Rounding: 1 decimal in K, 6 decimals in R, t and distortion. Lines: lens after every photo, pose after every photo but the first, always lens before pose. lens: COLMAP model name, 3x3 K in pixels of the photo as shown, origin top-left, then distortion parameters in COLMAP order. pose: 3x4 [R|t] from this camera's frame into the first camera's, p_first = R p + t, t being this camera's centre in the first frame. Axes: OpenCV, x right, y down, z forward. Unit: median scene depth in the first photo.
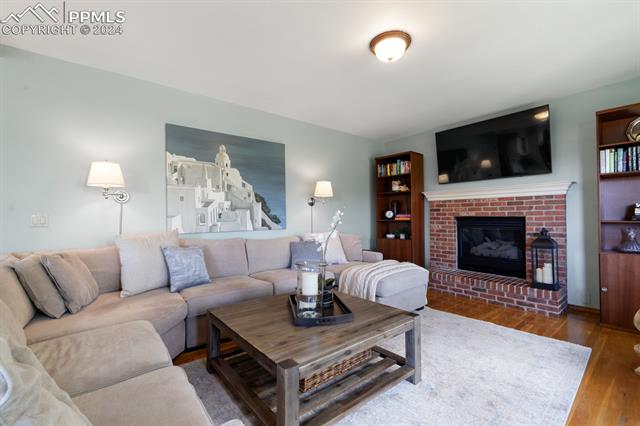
lens RADIAL K [[283.0, 0, 320.1], [0, 283.0, 214.0], [0, 0, 1]] dist [0.001194, -0.000611]
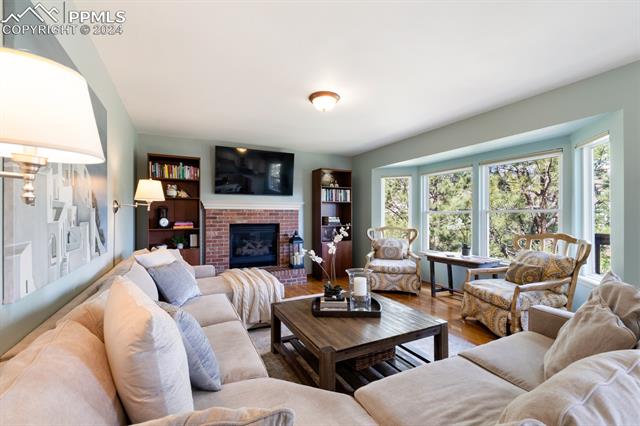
lens RADIAL K [[283.0, 0, 321.1], [0, 283.0, 214.4], [0, 0, 1]] dist [0.001194, -0.000611]
pose [[0.199552, 0.008023, 0.979854, -0.577791], [-0.013175, 0.999898, -0.005504, -0.027758], [-0.979799, -0.011811, 0.199638, 0.403637]]
